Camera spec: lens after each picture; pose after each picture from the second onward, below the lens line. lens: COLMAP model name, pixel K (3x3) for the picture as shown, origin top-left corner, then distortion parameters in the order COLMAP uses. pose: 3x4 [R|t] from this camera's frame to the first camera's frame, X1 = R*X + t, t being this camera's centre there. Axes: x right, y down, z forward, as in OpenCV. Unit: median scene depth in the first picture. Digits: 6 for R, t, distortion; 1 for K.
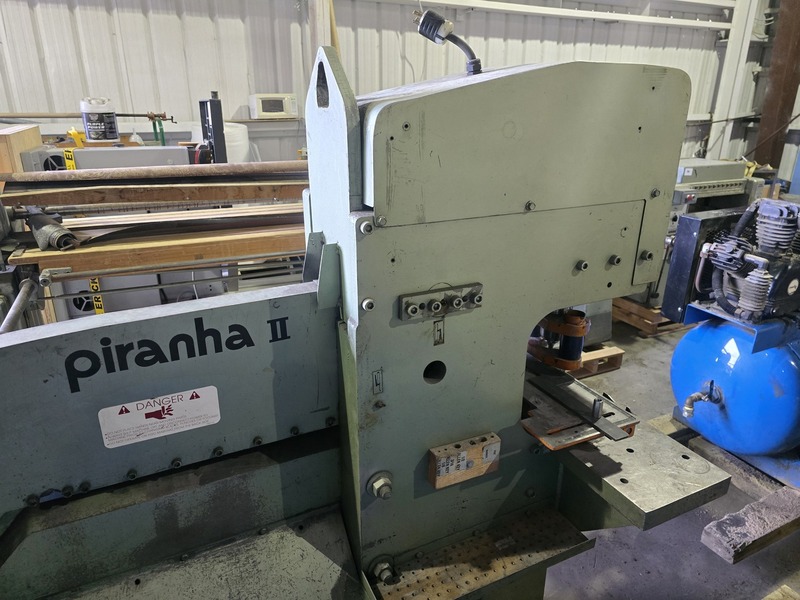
lens RADIAL K [[539.5, 0, 403.9], [0, 539.5, 295.1], [0, 0, 1]] dist [0.060771, -0.053467]
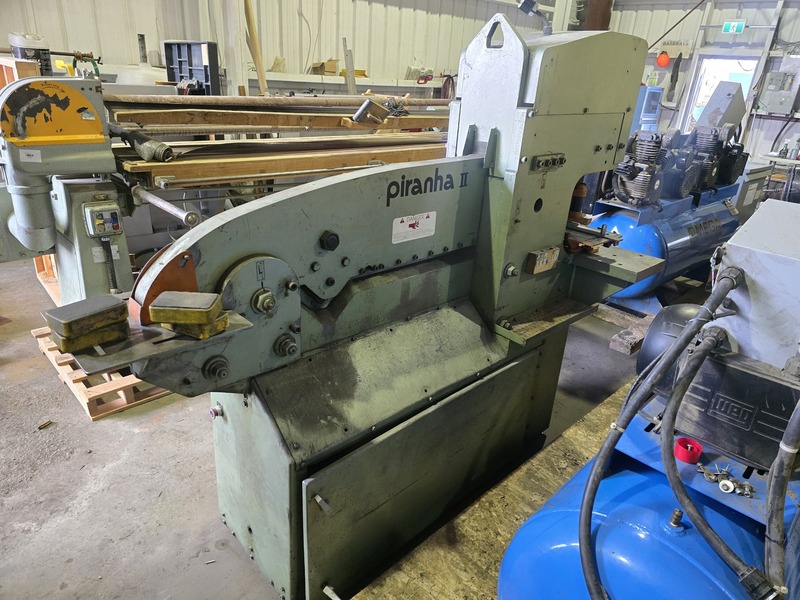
lens RADIAL K [[531.1, 0, 400.0], [0, 531.1, 300.0], [0, 0, 1]] dist [0.064005, -0.047525]
pose [[0.954516, -0.072144, 0.289300, -0.871696], [0.051928, 0.995681, 0.076965, 0.280268], [-0.293603, -0.058442, 0.954139, -0.554693]]
